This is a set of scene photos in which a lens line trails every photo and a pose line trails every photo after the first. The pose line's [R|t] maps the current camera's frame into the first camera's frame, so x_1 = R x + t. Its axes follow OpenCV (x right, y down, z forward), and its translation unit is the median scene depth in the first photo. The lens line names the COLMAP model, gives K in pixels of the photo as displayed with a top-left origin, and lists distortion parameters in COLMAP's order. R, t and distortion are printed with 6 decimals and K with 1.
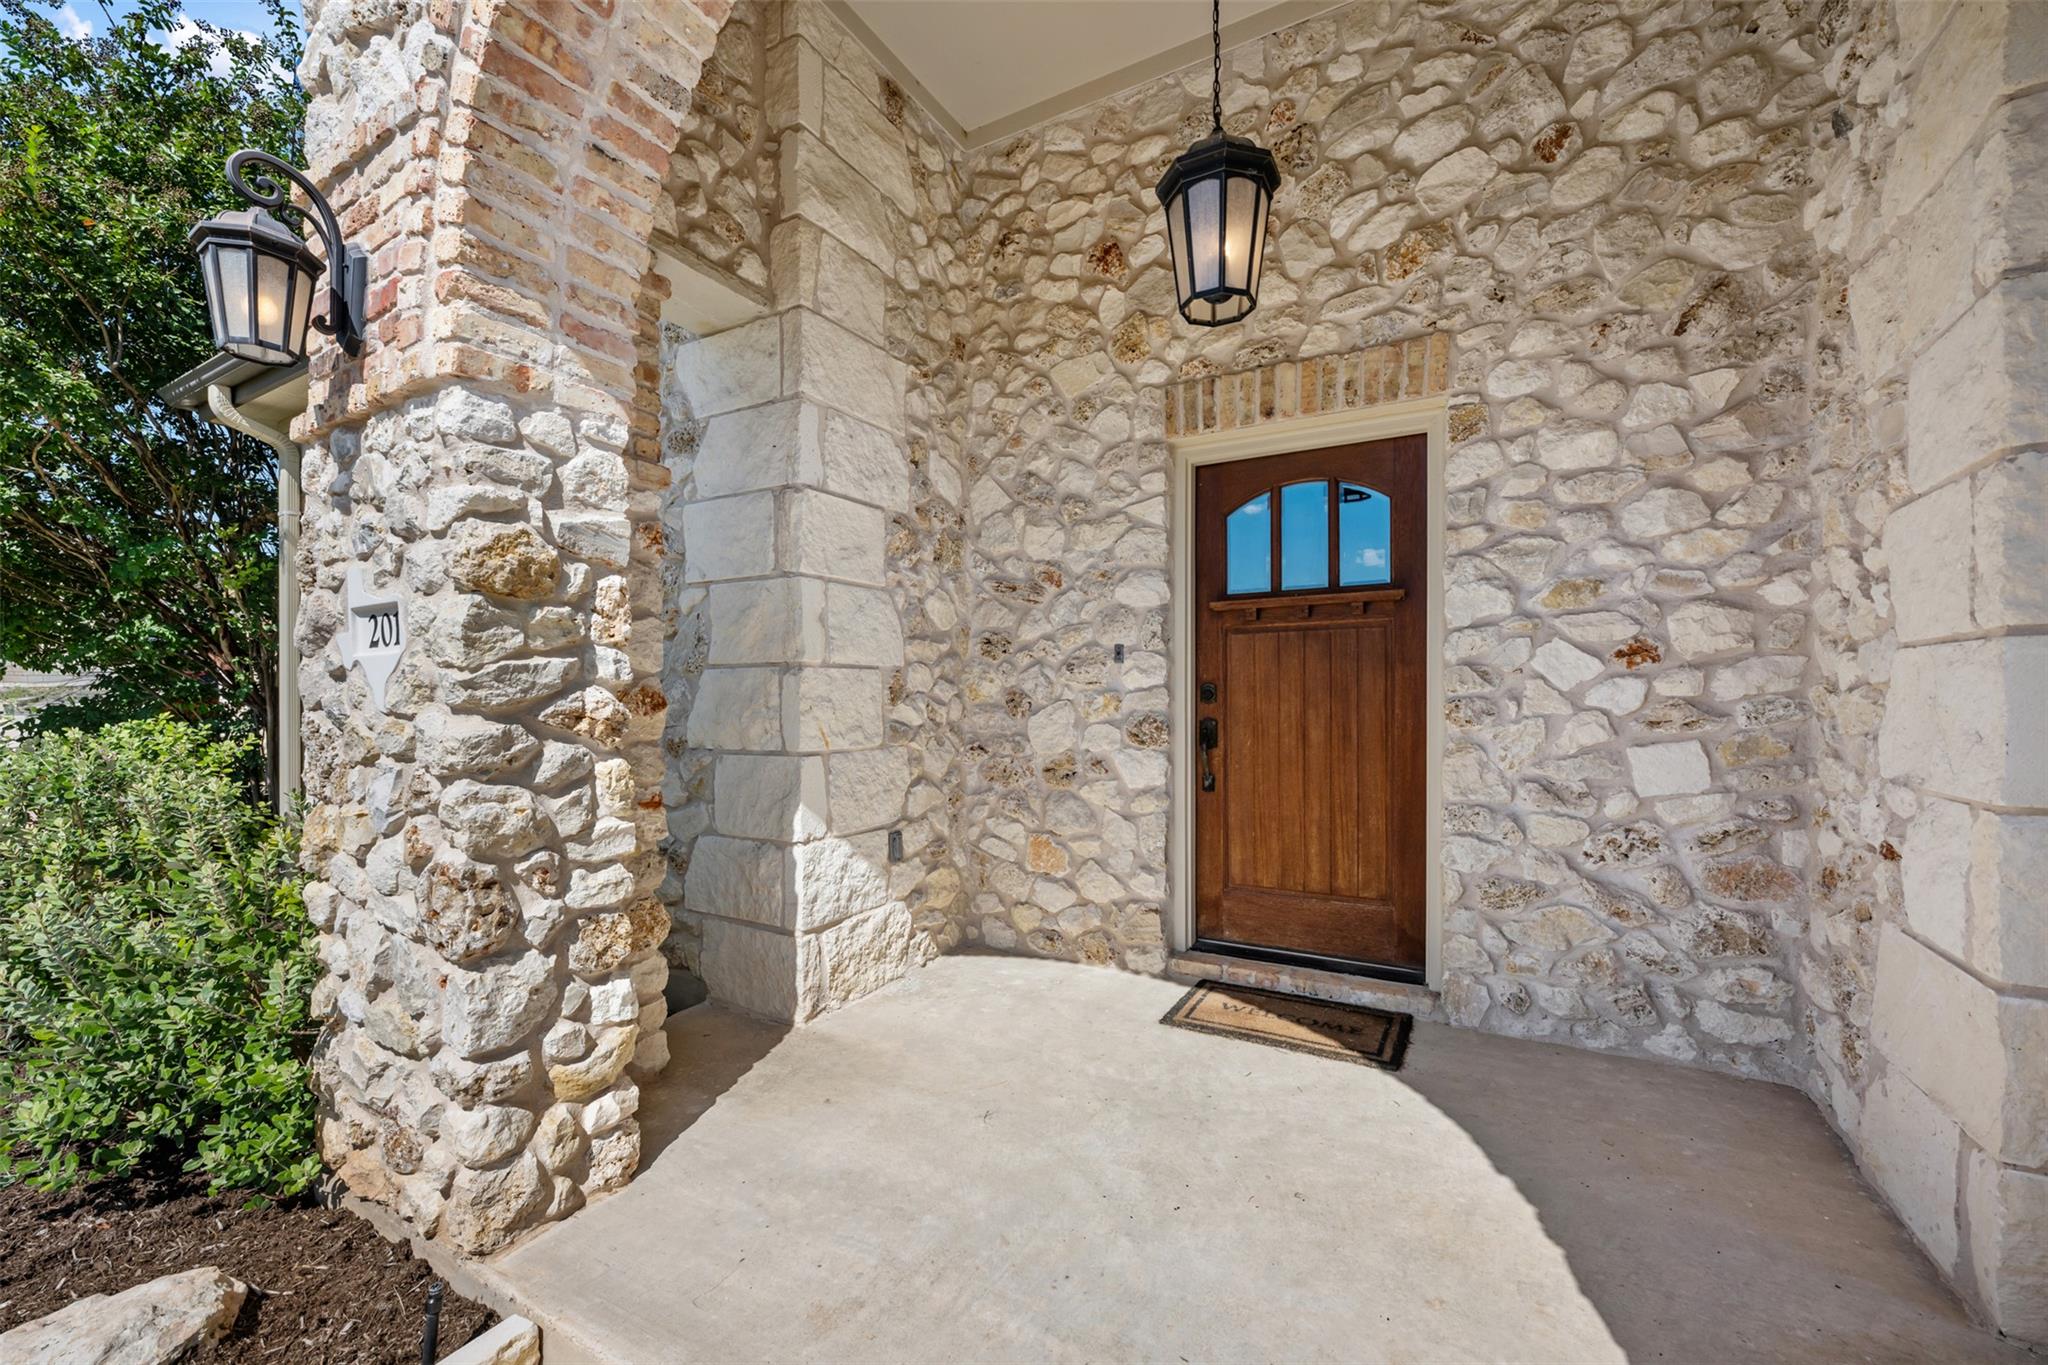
lens RADIAL K [[811.1, 0, 1031.9], [0, 811.1, 705.9], [0, 0, 1]] dist [-0.001777, 0.000354]
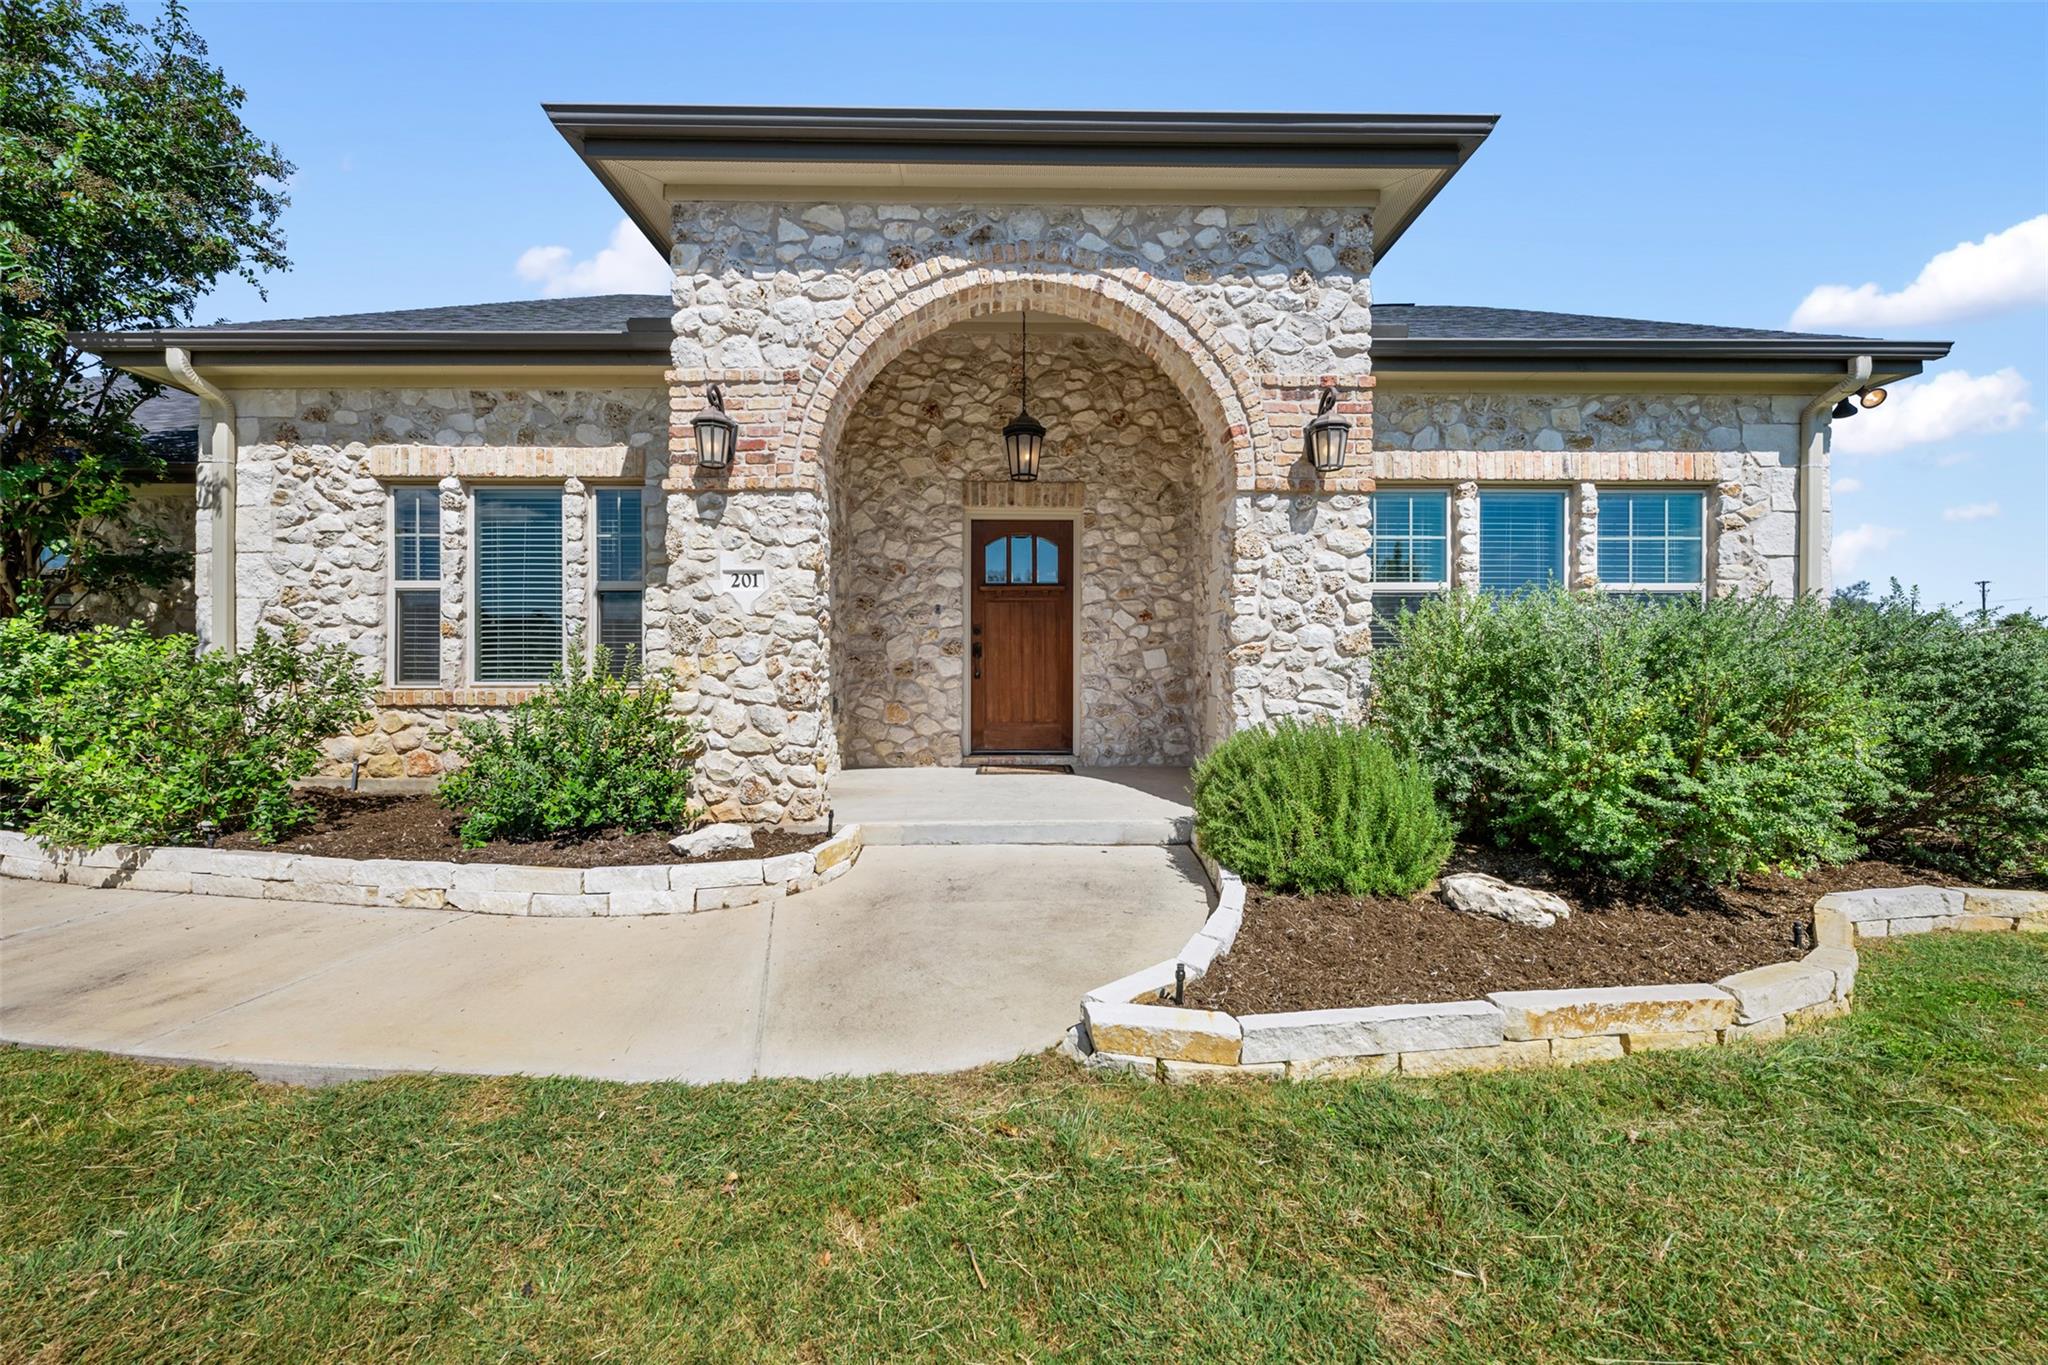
lens RADIAL K [[811.1, 0, 1027.0], [0, 811.1, 681.2], [0, 0, 1]] dist [-0.001777, 0.000354]
pose [[0.858557, 0.000161, 0.512719, -0.842352], [0.001420, 0.999995, -0.002693, 0.137043], [-0.512717, 0.003040, 0.858552, -0.961042]]
